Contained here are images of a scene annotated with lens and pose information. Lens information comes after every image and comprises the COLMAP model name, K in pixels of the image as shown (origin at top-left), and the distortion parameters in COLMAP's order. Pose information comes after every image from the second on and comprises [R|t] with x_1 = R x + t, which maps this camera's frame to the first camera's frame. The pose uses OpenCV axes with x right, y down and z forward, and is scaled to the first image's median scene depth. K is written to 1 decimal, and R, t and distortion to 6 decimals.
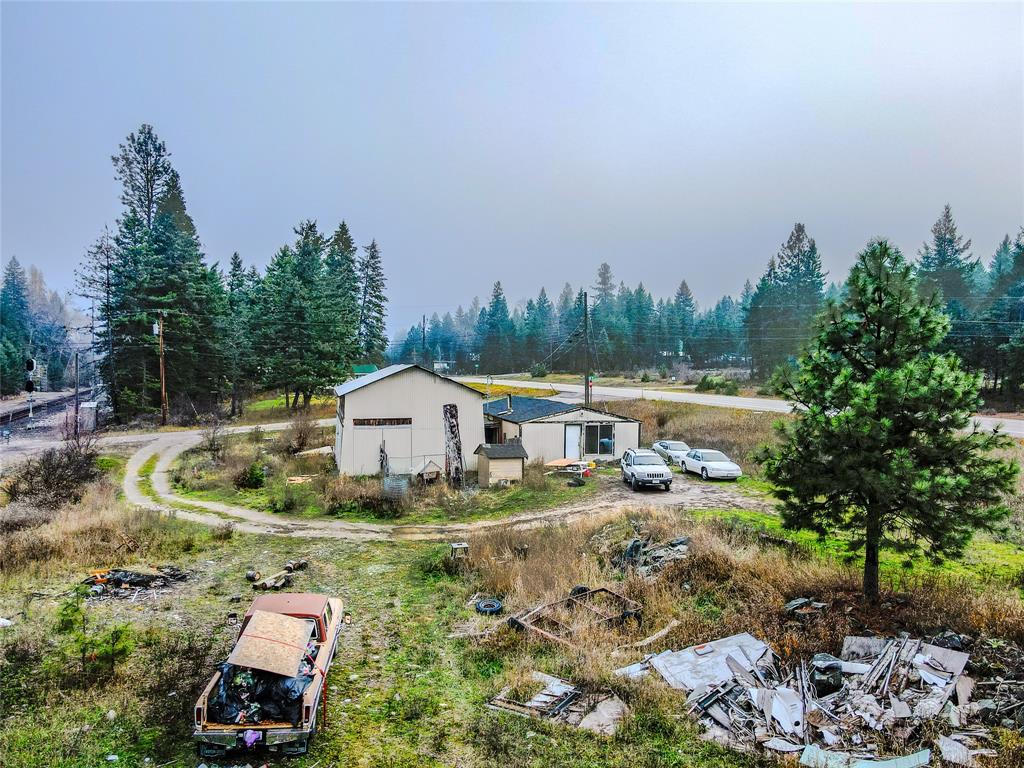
lens RADIAL K [[742.8, 0, 512.0], [0, 742.8, 384.0], [0, 0, 1]] dist [0.005789, 0.003917]
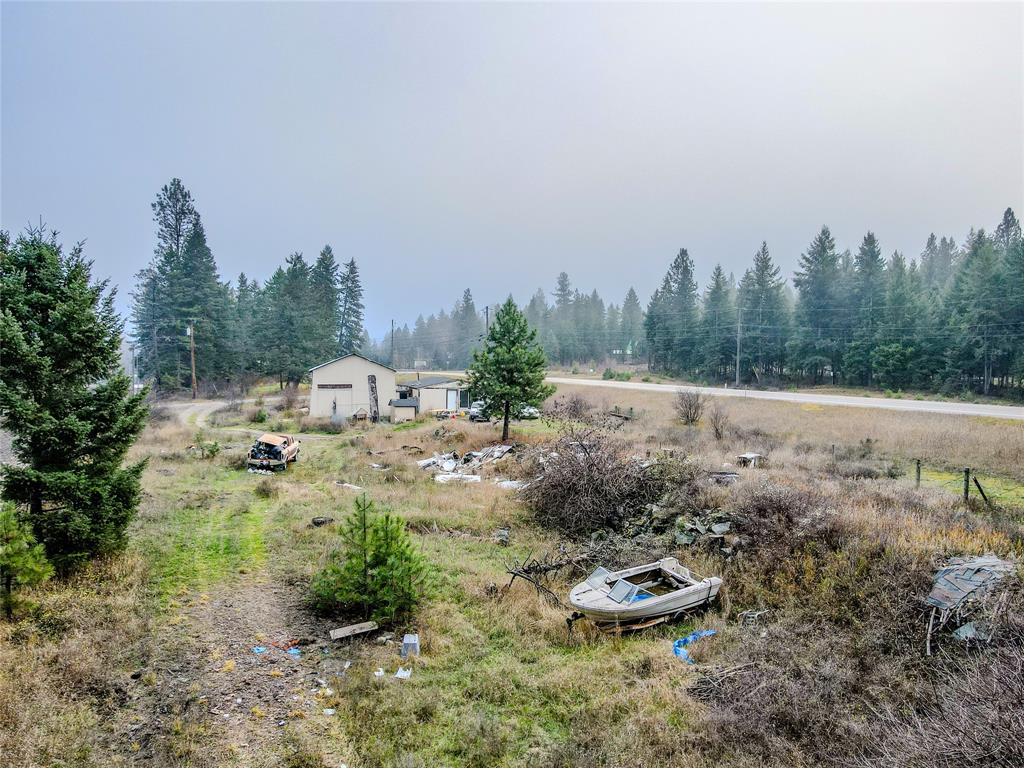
lens RADIAL K [[755.3, 0, 512.0], [0, 755.3, 384.0], [0, 0, 1]] dist [0.001919, 0.002268]
pose [[0.999999, -0.000297, -0.001182, 0.124014], [0.000295, 0.999998, -0.001738, 0.025234], [0.001183, 0.001738, 0.999998, -0.389497]]
